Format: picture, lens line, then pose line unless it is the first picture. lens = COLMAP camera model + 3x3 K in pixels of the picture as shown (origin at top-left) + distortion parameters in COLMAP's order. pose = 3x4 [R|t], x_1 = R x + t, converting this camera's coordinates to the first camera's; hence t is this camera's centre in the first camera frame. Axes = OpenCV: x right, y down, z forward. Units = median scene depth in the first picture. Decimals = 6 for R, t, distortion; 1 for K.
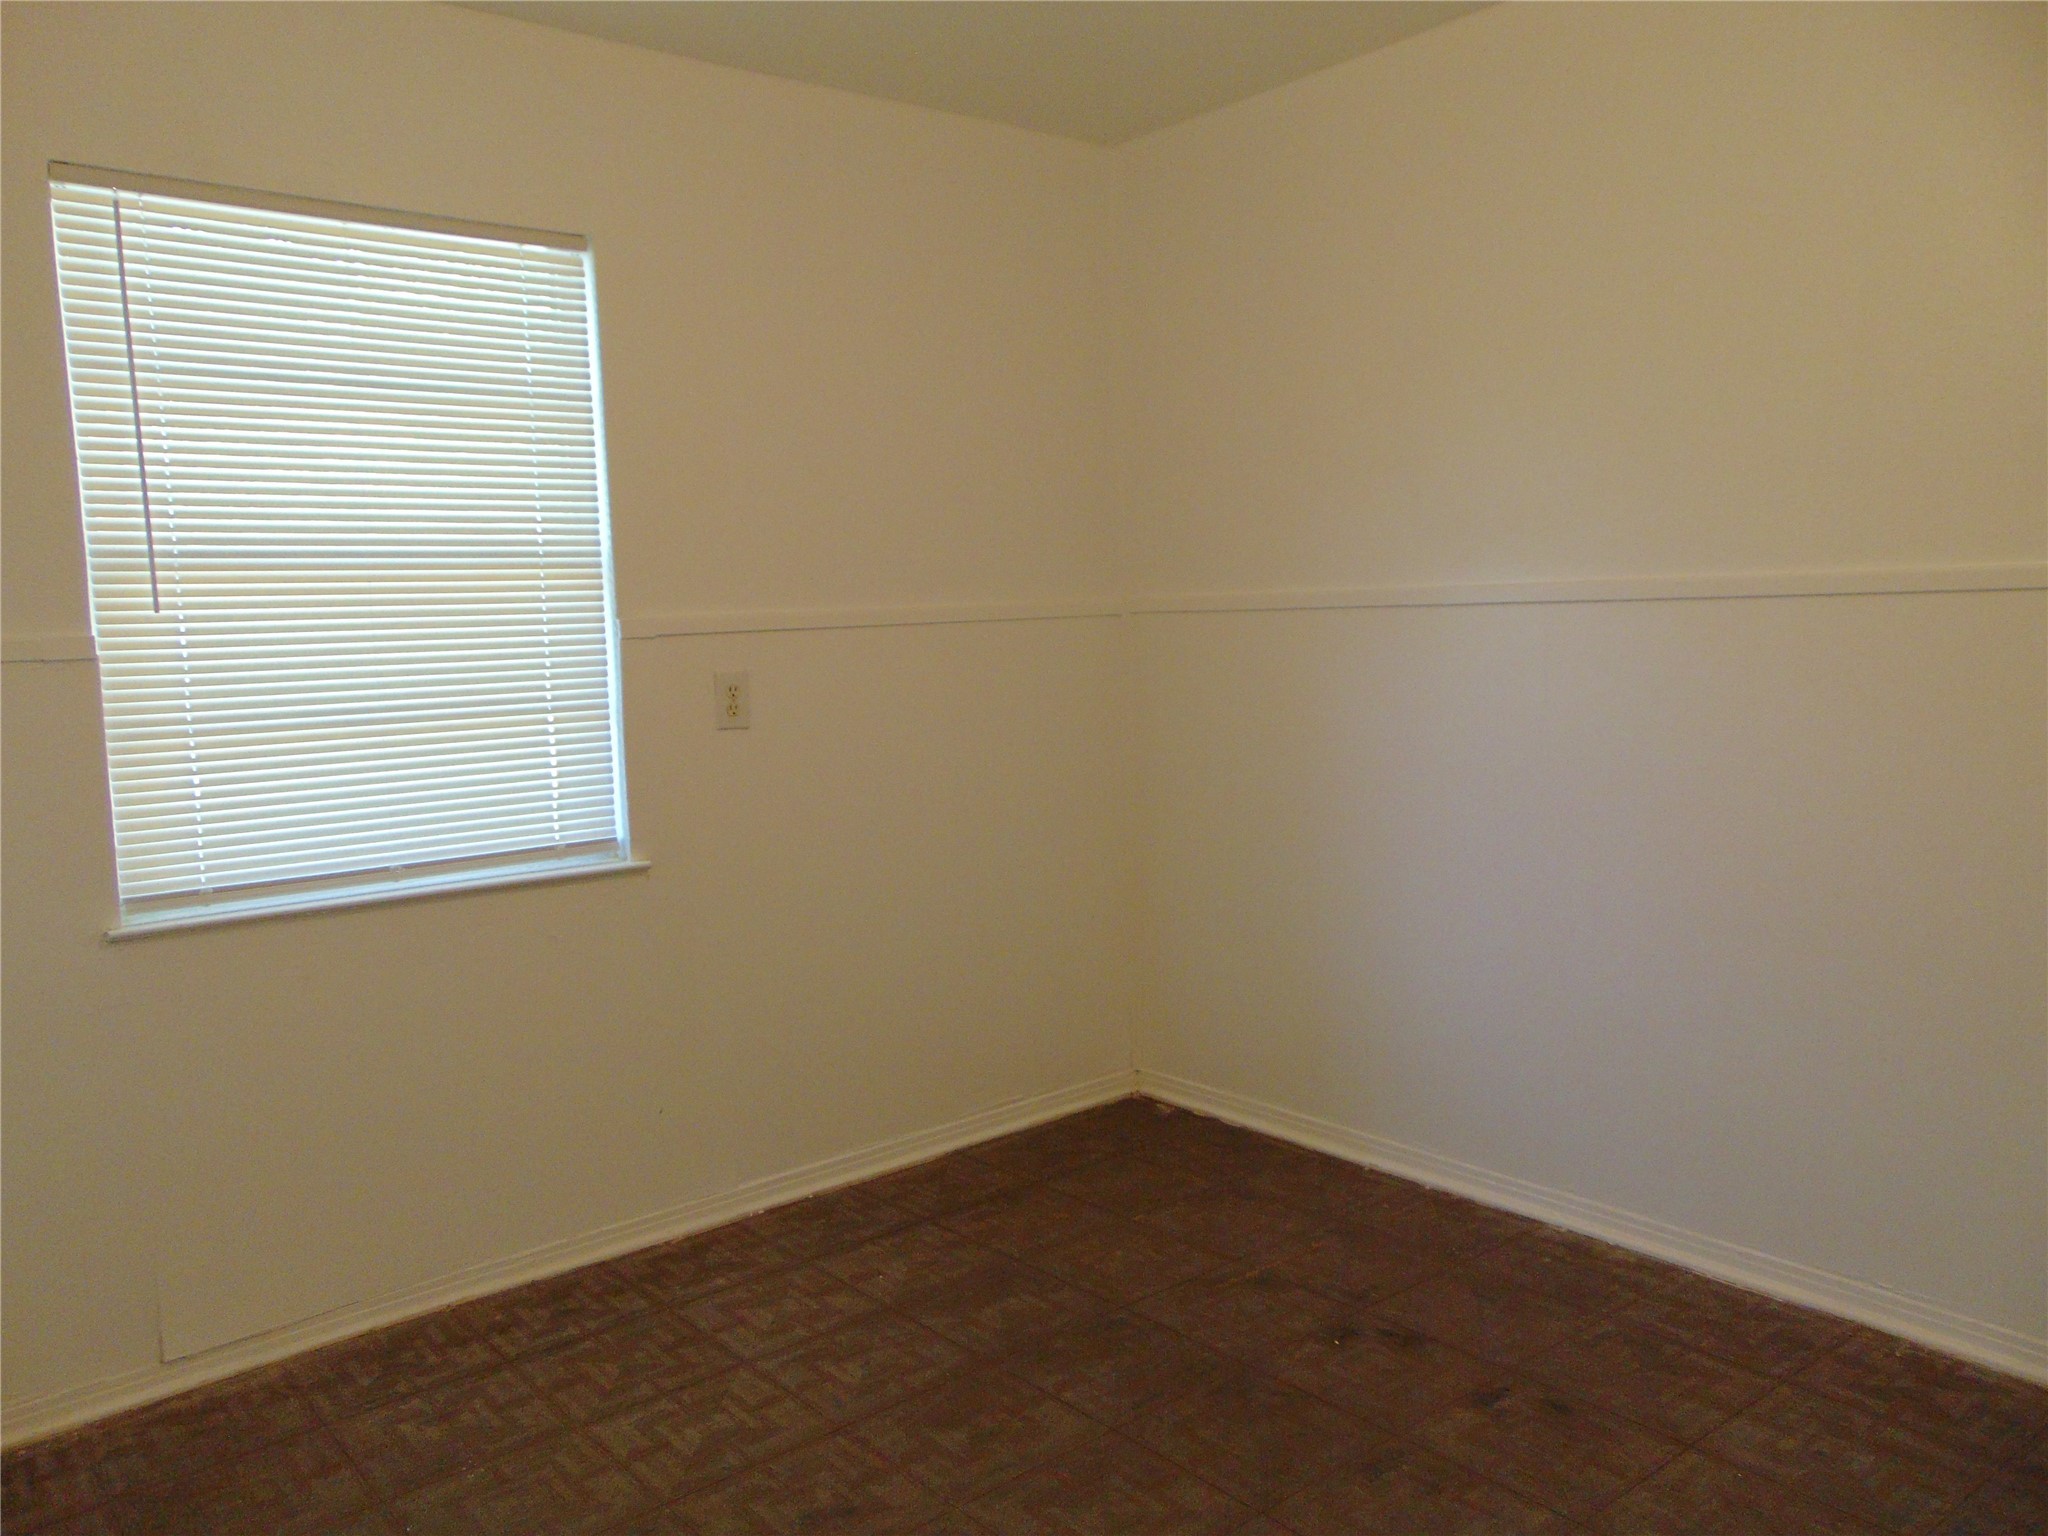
lens RADIAL K [[1527.4, 0, 1022.2], [0, 1527.4, 769.3], [0, 0, 1]] dist [-0.030006, 0.061506]
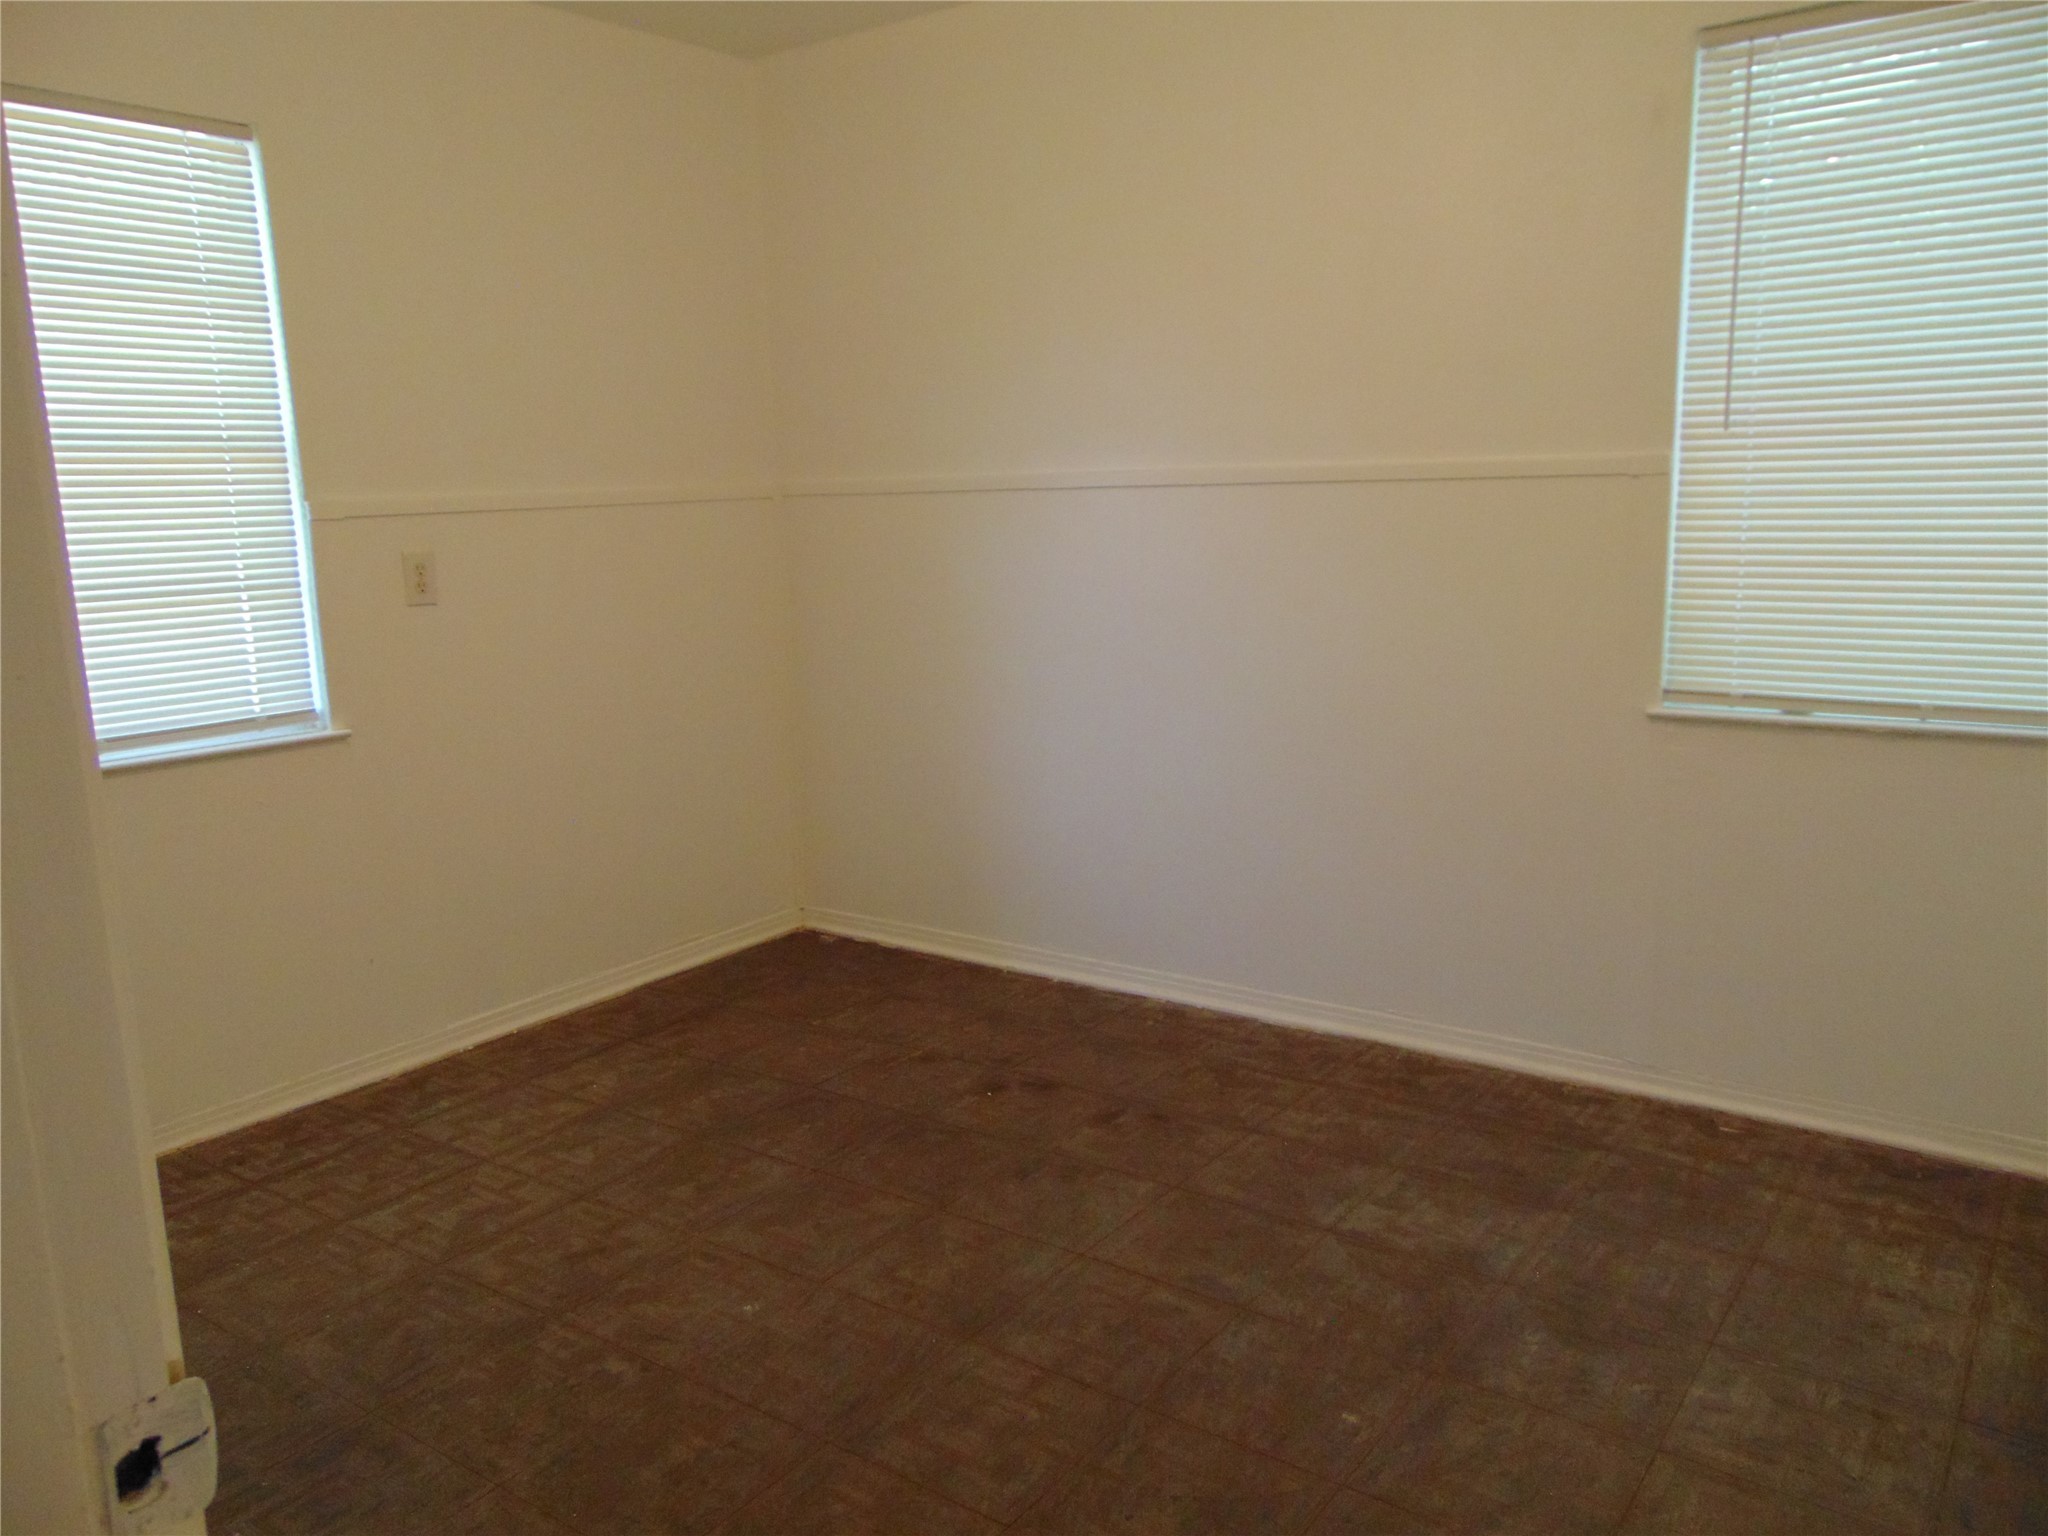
lens RADIAL K [[1527.4, 0, 1028.2], [0, 1527.4, 768.2], [0, 0, 1]] dist [-0.030006, 0.061506]
pose [[0.967776, -0.042177, 0.248254, -0.051807], [0.023598, 0.996725, 0.077346, 0.016509], [-0.250703, -0.068995, 0.965602, -0.162248]]
